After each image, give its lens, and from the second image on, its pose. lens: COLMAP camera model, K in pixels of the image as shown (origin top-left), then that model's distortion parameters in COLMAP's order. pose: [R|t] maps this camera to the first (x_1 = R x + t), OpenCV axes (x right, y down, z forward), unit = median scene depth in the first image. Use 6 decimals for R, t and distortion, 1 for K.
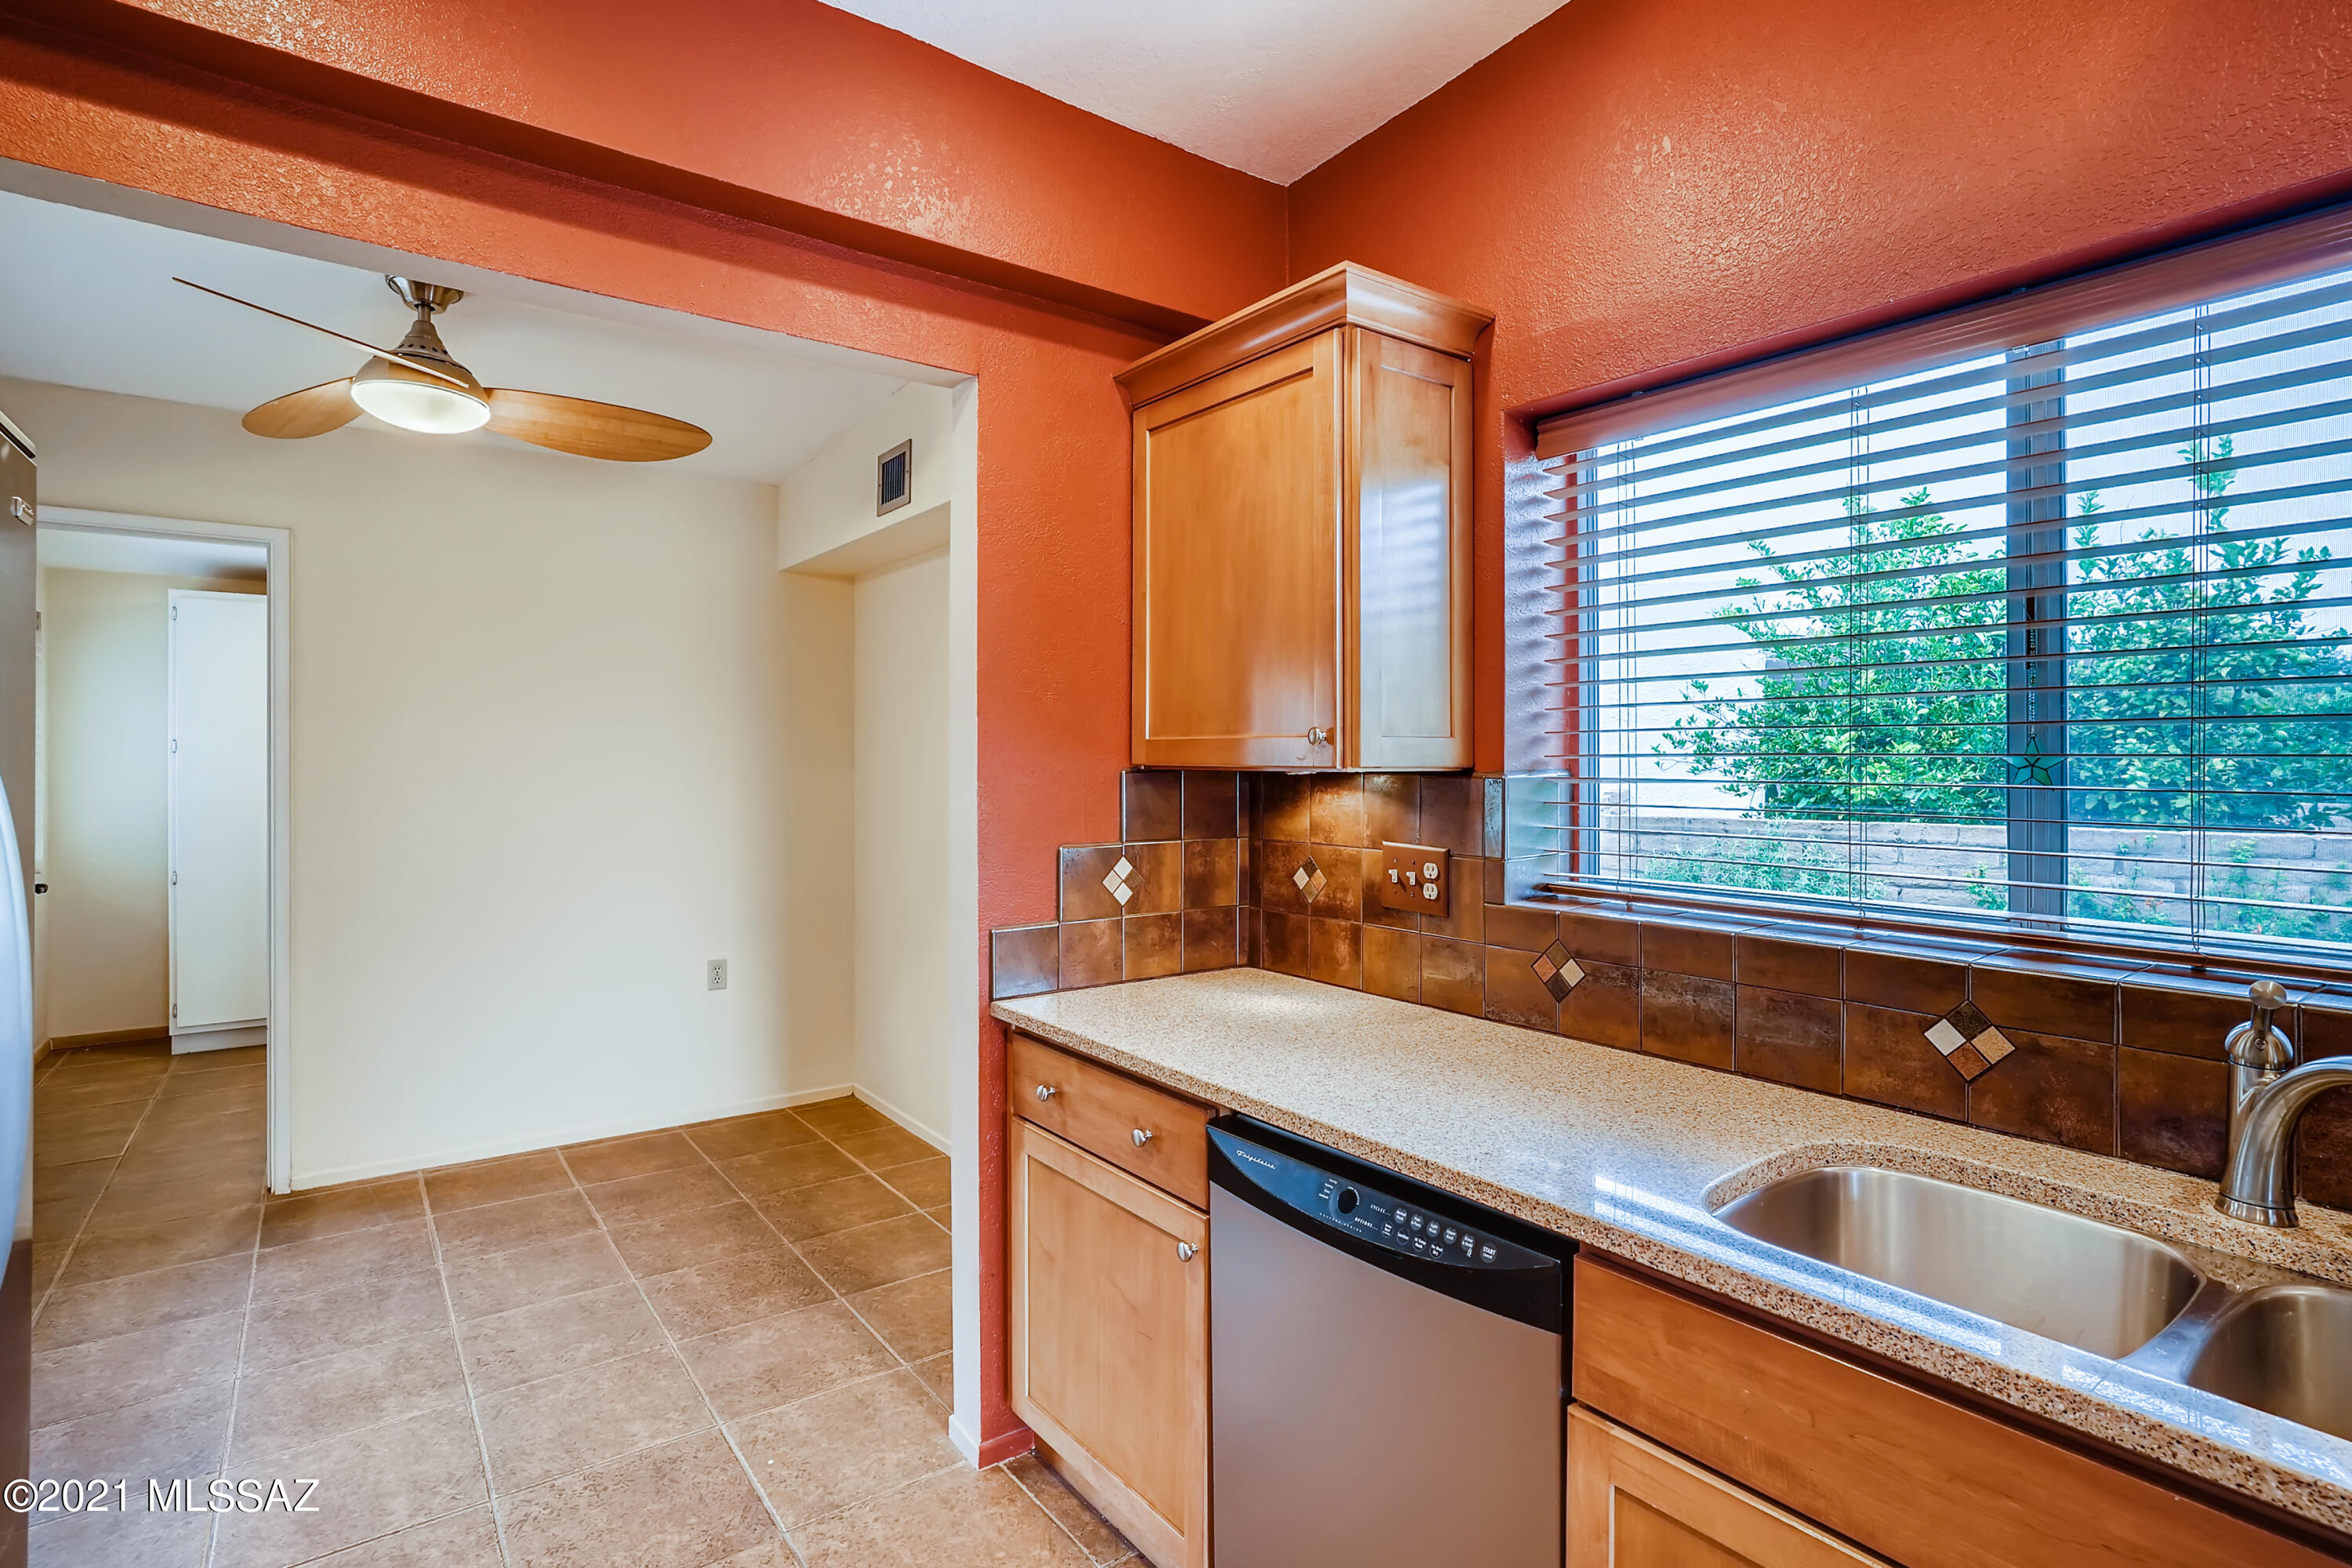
lens RADIAL K [[1152.5, 0, 1180.8], [0, 1152.5, 752.7], [0, 0, 1]] dist [-0.037003, 0.019142]
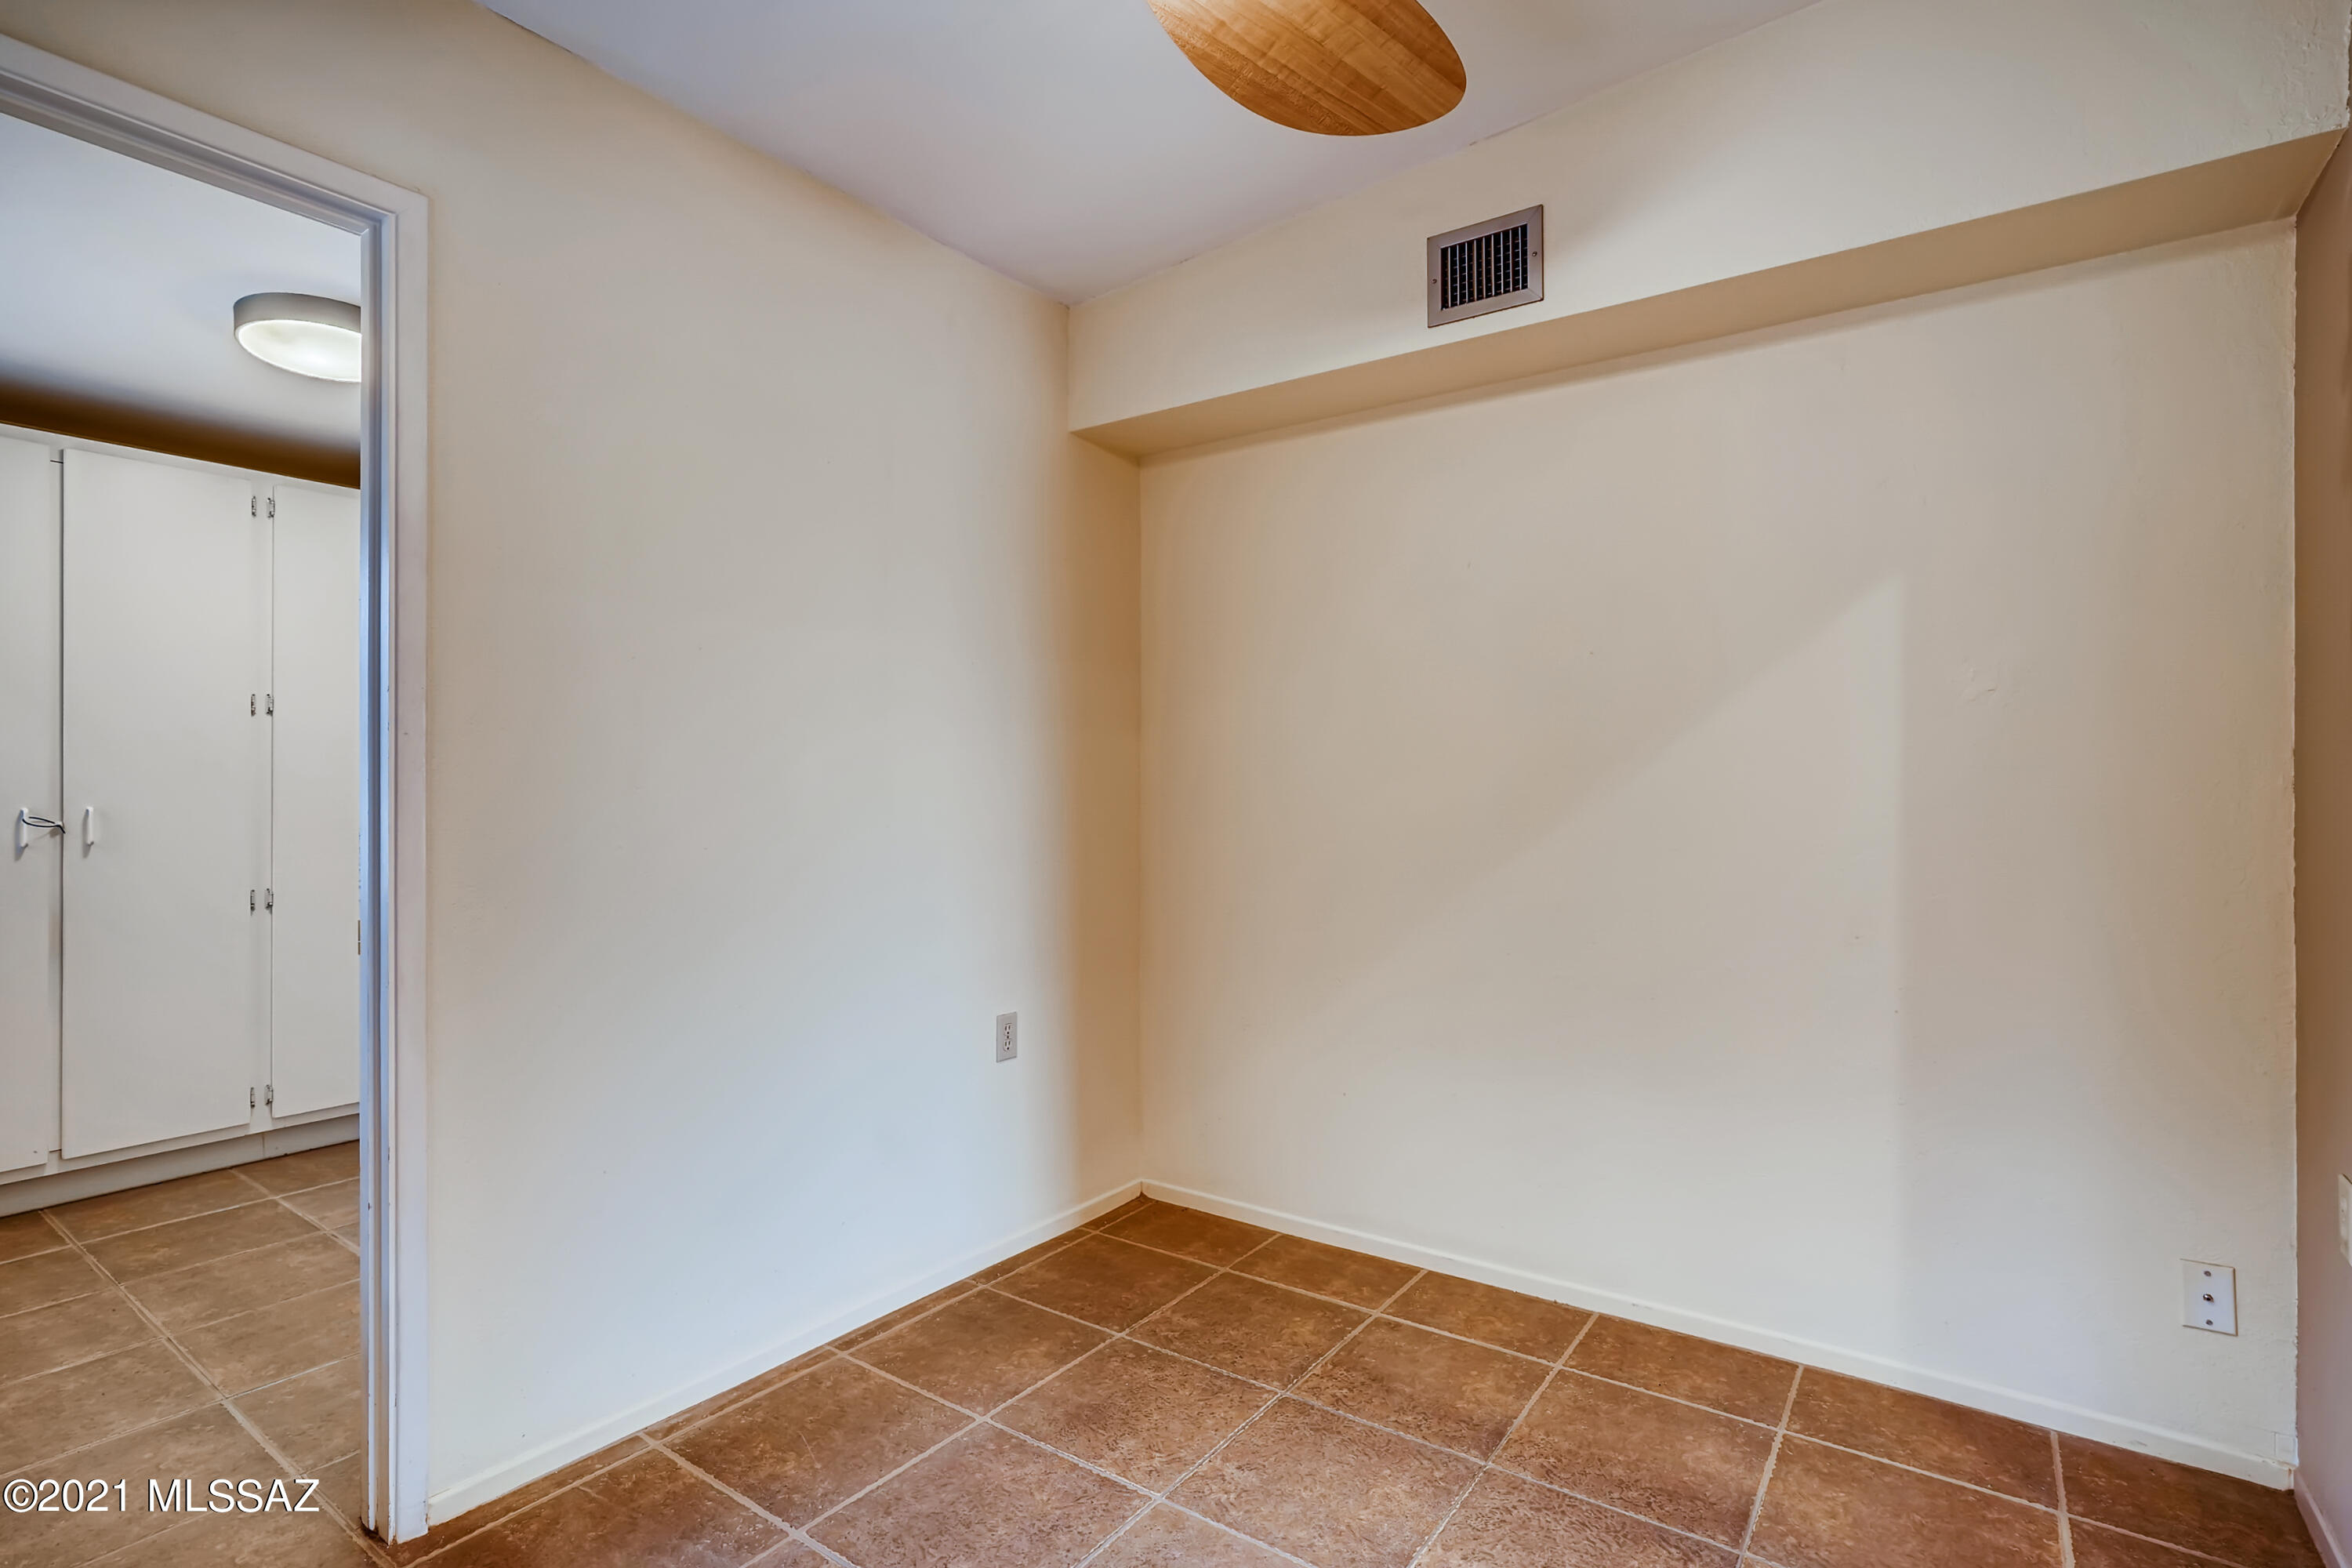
lens RADIAL K [[1152.5, 0, 1185.3], [0, 1152.5, 775.7], [0, 0, 1]] dist [-0.037003, 0.019142]
pose [[0.952842, 0.000826, 0.303465, -1.101505], [-0.000180, 0.999998, -0.002154, 0.102293], [-0.303466, 0.001997, 0.952840, 0.753525]]
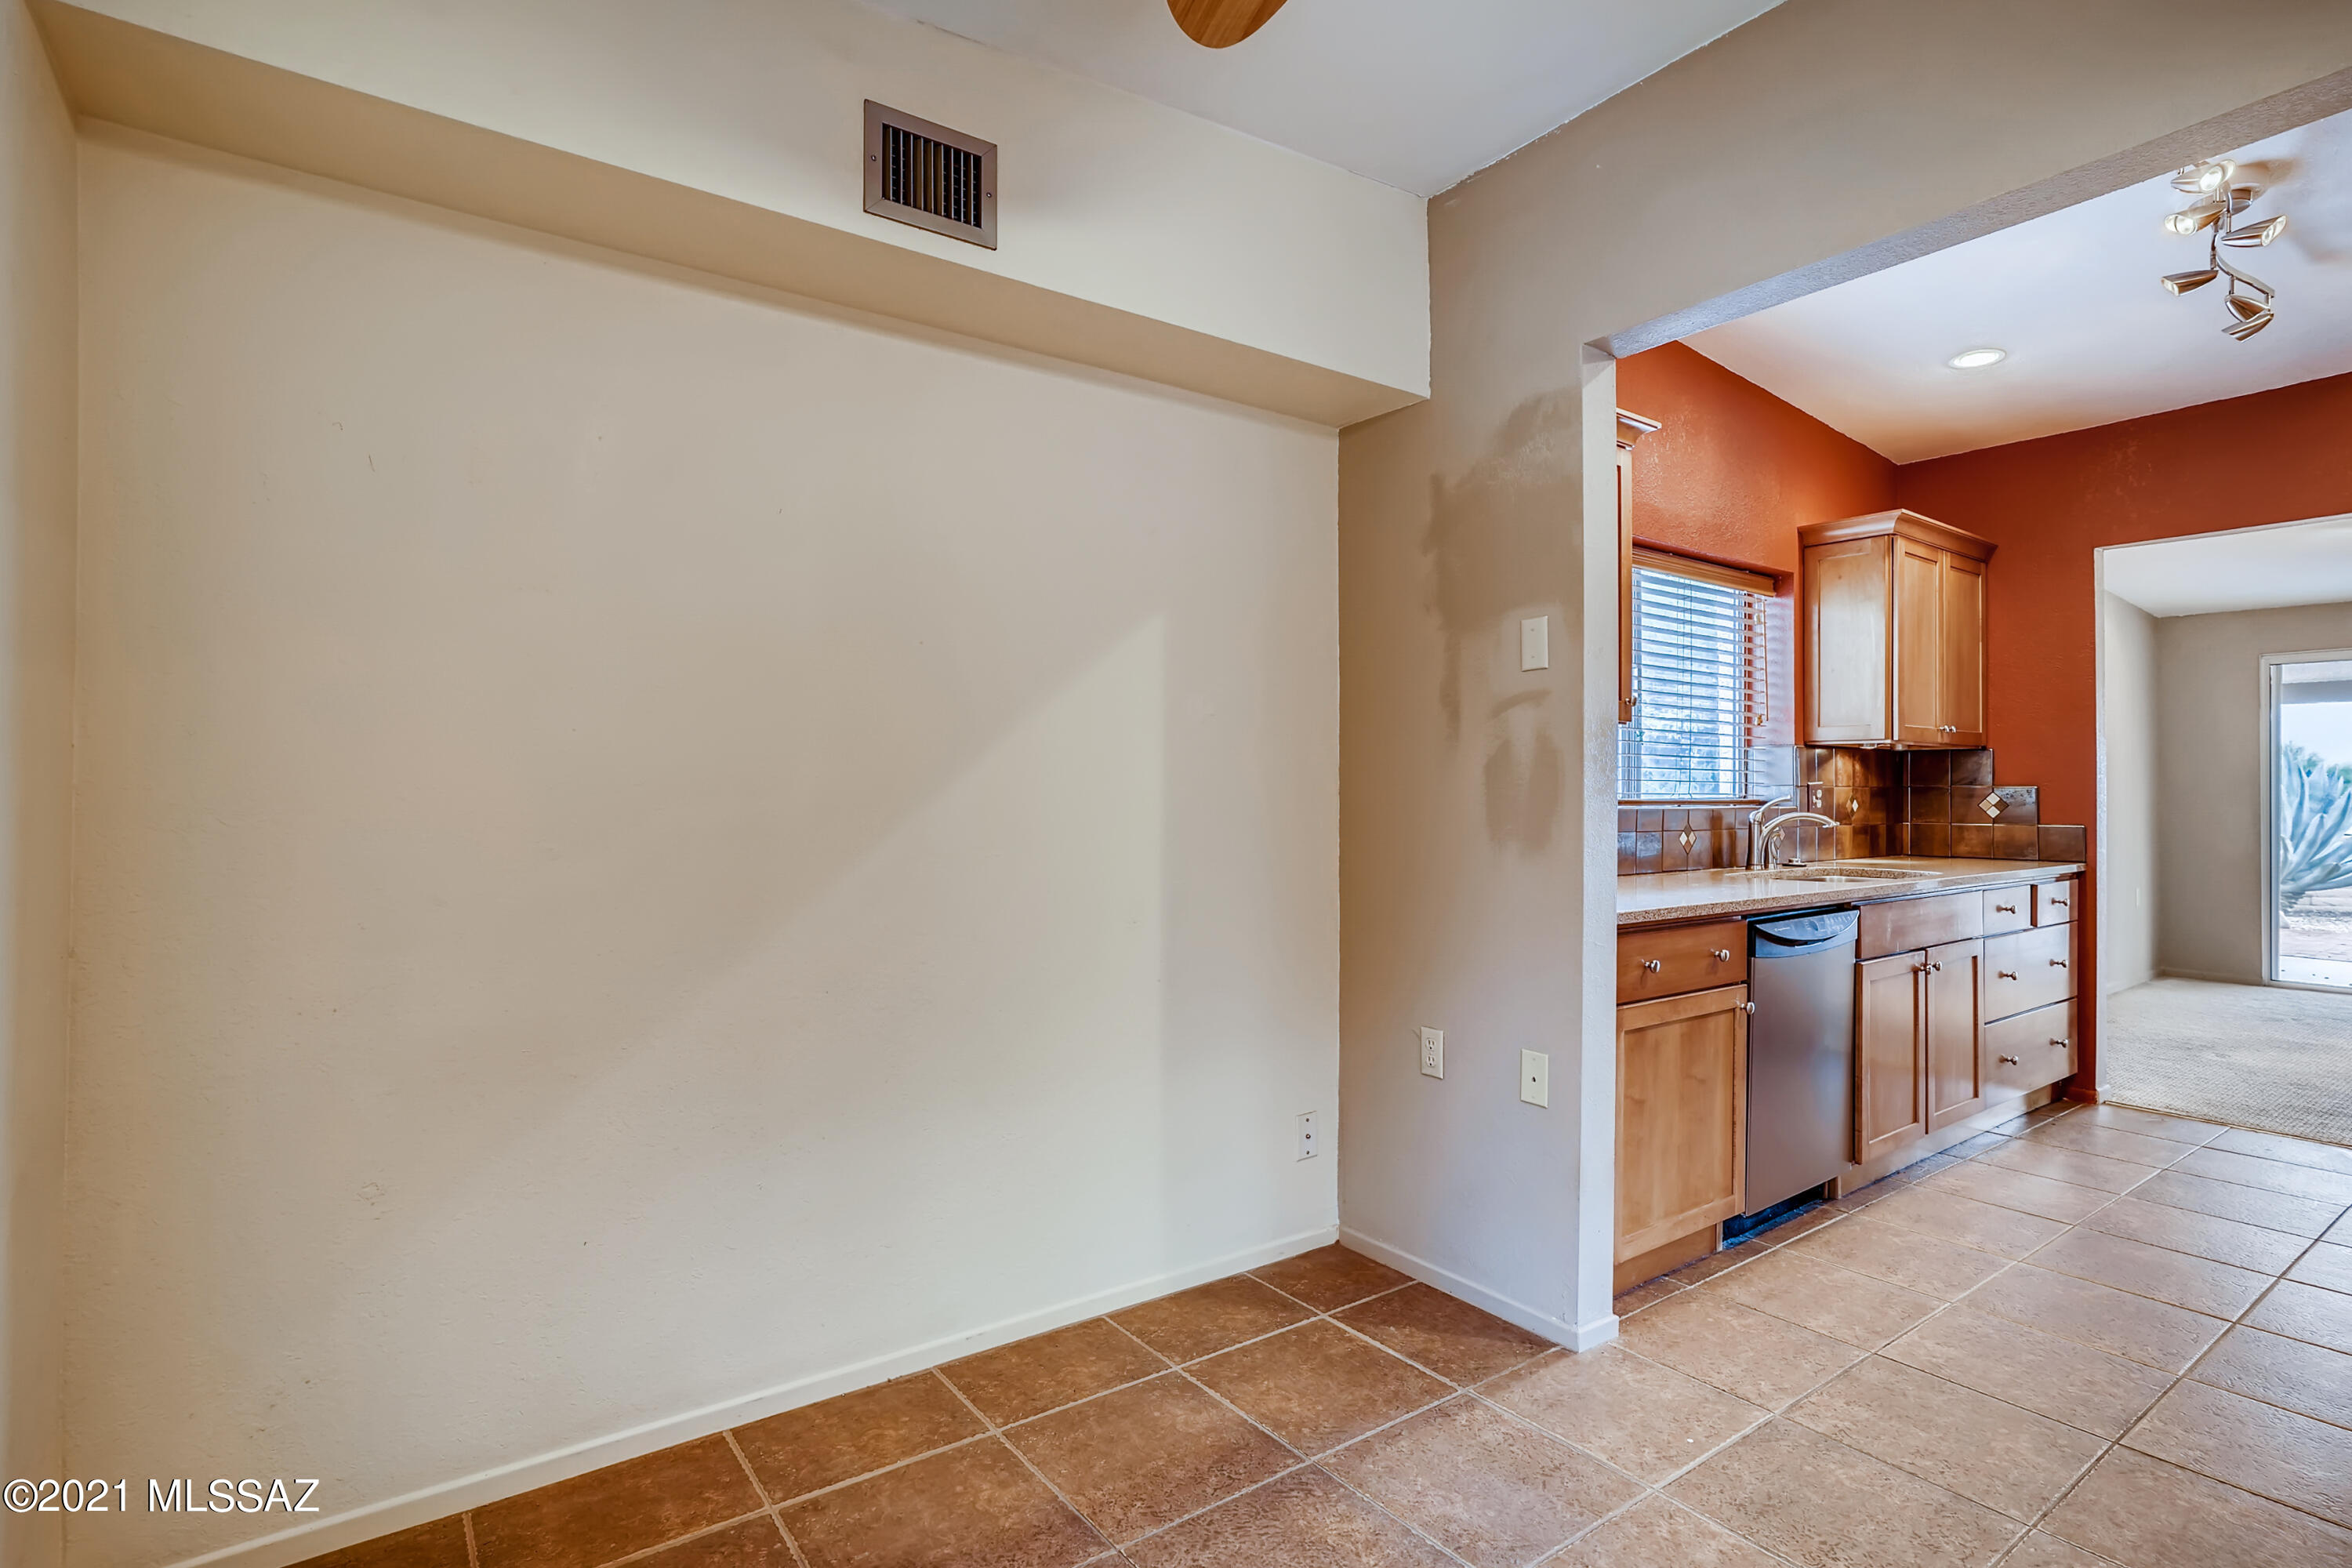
lens RADIAL K [[1152.5, 0, 1168.3], [0, 1152.5, 778.7], [0, 0, 1]] dist [-0.037003, 0.019142]
pose [[0.023049, 0.007929, 0.999703, -1.436990], [-0.006187, 0.999951, -0.007788, 0.105856], [-0.999715, -0.006006, 0.023097, 1.556211]]
